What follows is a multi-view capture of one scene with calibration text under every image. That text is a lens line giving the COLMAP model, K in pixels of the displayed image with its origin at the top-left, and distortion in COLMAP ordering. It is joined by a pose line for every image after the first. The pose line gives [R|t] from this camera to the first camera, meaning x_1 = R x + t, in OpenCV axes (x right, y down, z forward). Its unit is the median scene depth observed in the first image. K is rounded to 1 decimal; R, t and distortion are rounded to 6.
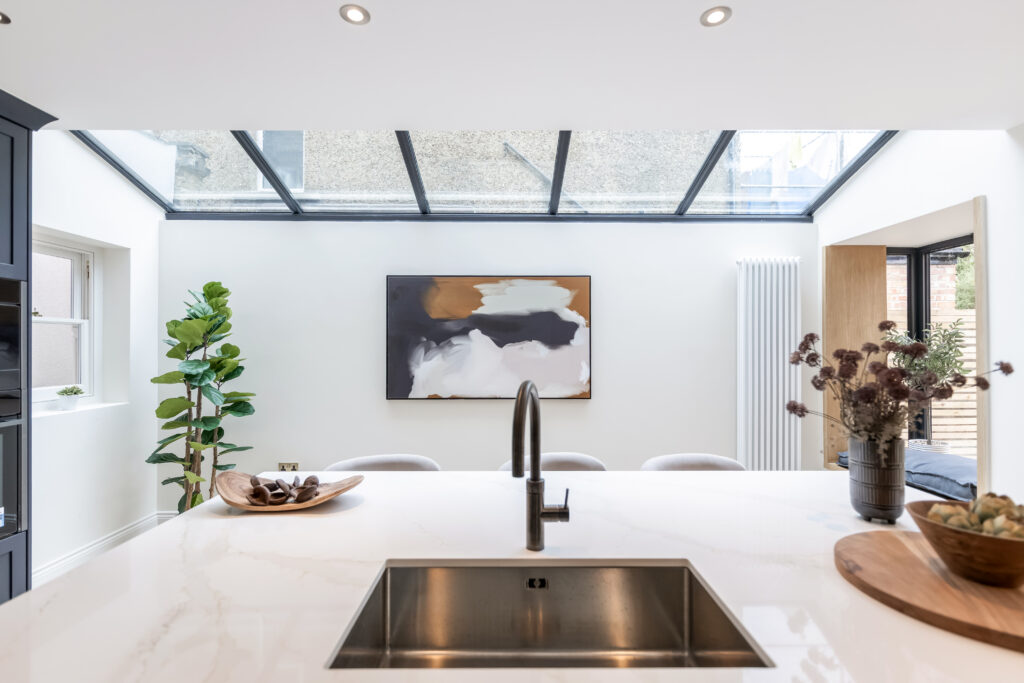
lens RADIAL K [[492.1, 0, 511.2], [0, 492.1, 346.2], [0, 0, 1]] dist [0.028199, -0.035551]
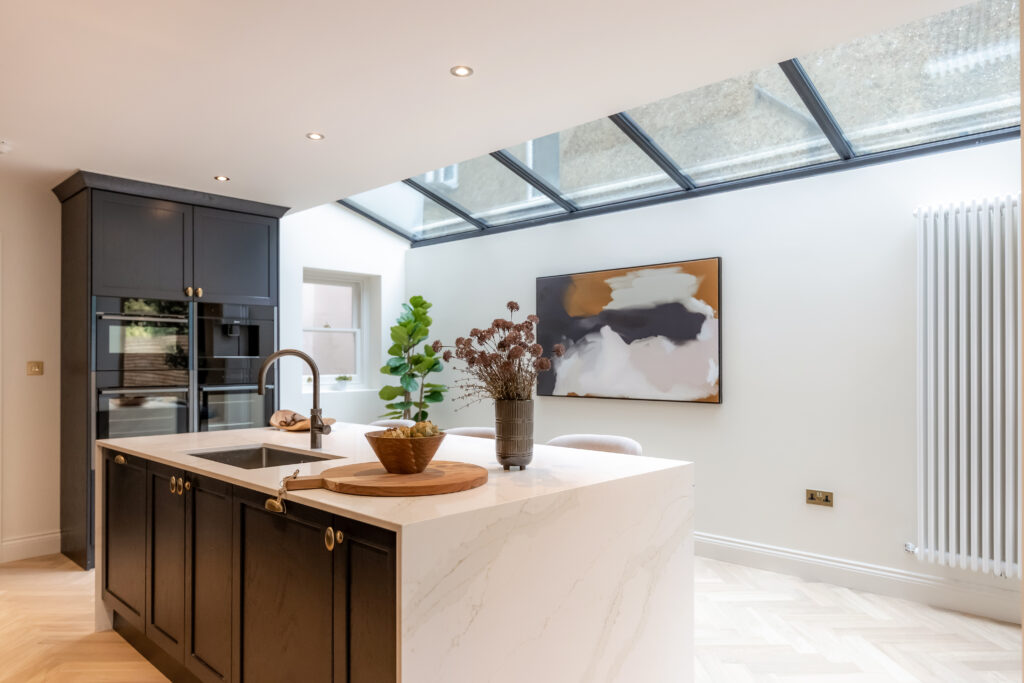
lens RADIAL K [[686.5, 0, 512.0], [0, 686.5, 341.5], [0, 0, 1]] dist [-0.001262, -0.001328]
pose [[0.713719, -0.019586, -0.700159, 0.730232], [0.005390, 0.999733, -0.022472, 0.025458], [0.700412, 0.012265, 0.713634, -0.081323]]
